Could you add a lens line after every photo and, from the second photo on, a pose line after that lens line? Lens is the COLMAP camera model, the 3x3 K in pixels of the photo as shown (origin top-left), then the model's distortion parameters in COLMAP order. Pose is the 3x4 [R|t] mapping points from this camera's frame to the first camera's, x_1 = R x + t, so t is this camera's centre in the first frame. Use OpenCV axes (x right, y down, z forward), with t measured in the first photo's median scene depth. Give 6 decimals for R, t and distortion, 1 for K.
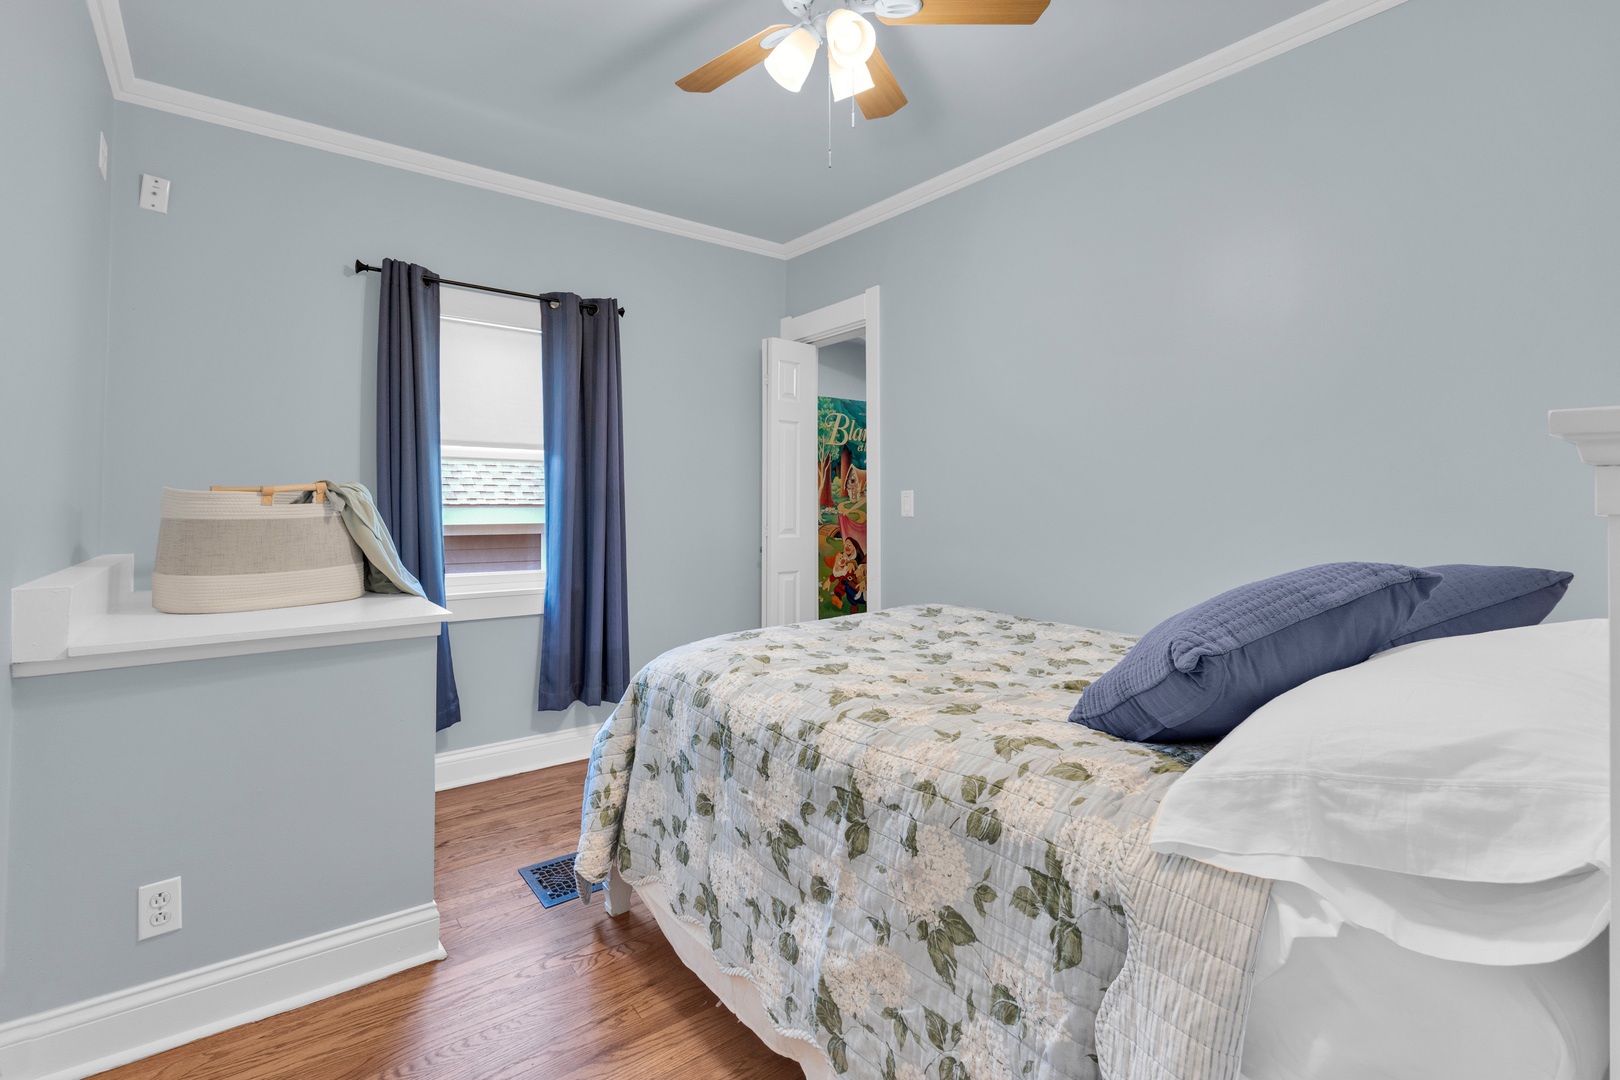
lens RADIAL K [[742.6, 0, 830.7], [0, 742.6, 504.1], [0, 0, 1]] dist [0.004243, -0.009330]
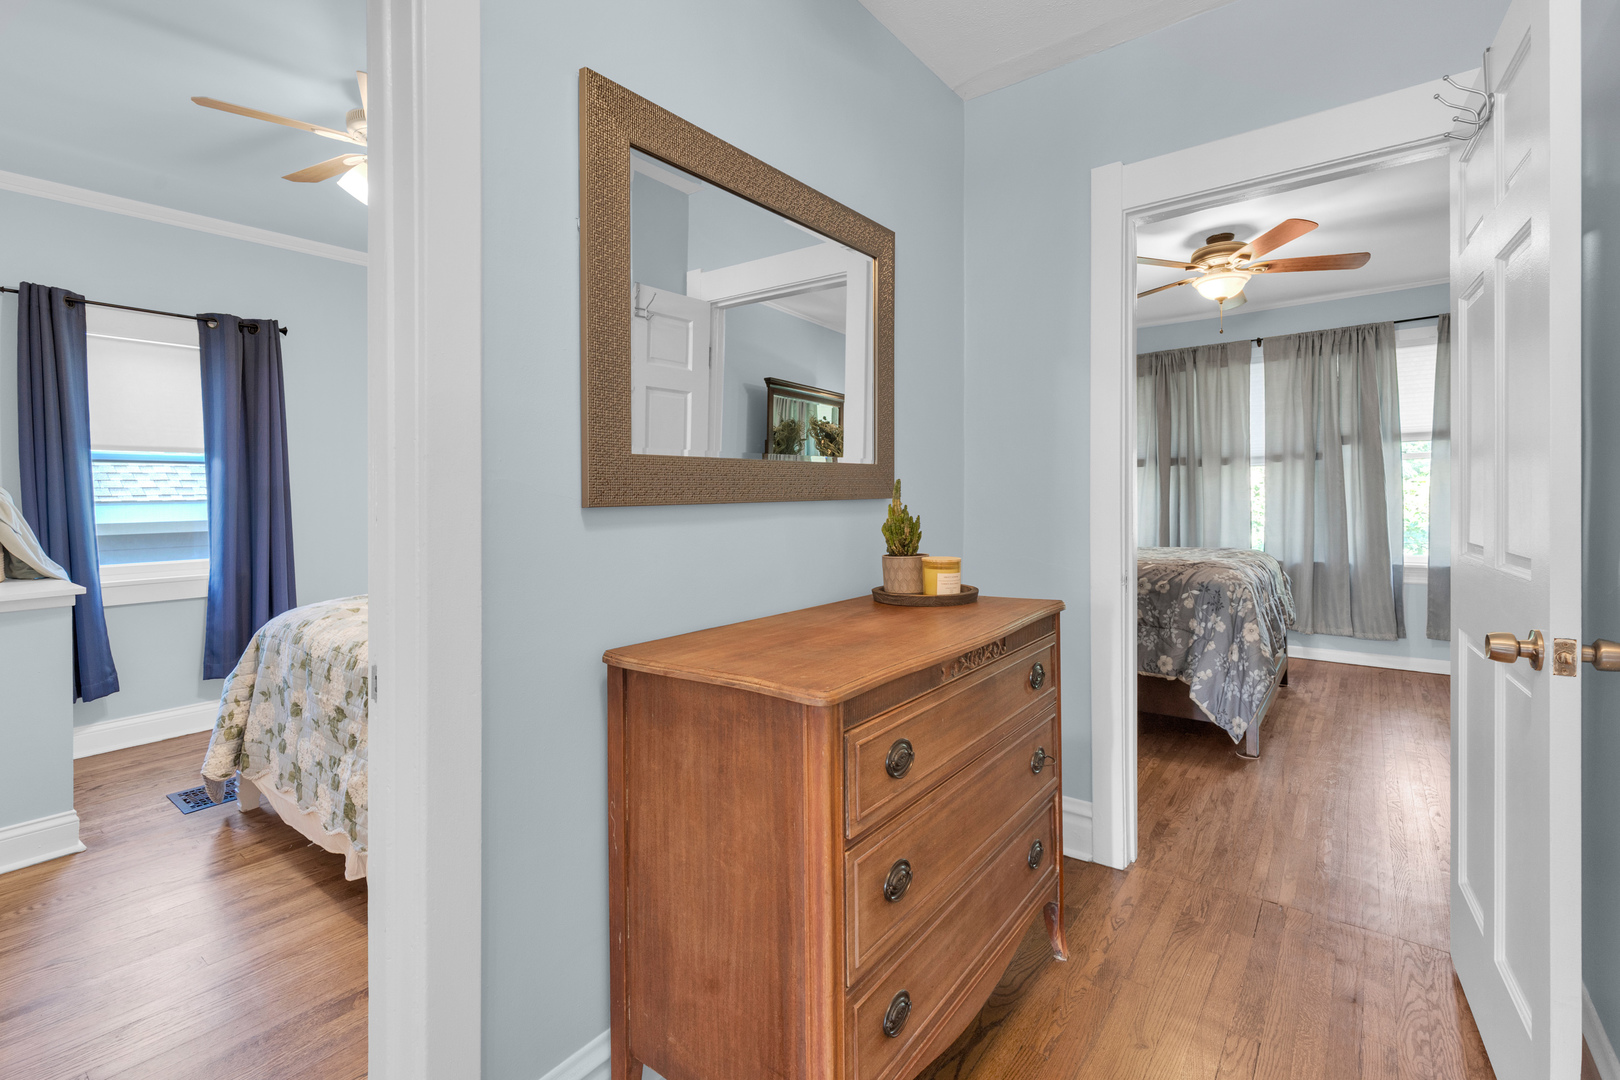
lens RADIAL K [[728.6, 0, 811.1], [0, 728.6, 508.5], [0, 0, 1]] dist [-0.003280, -0.000266]
pose [[0.967534, -0.018096, 0.252093, 0.372308], [0.012656, 0.999651, 0.023185, -0.002915], [-0.252425, -0.019242, 0.967425, -0.502787]]
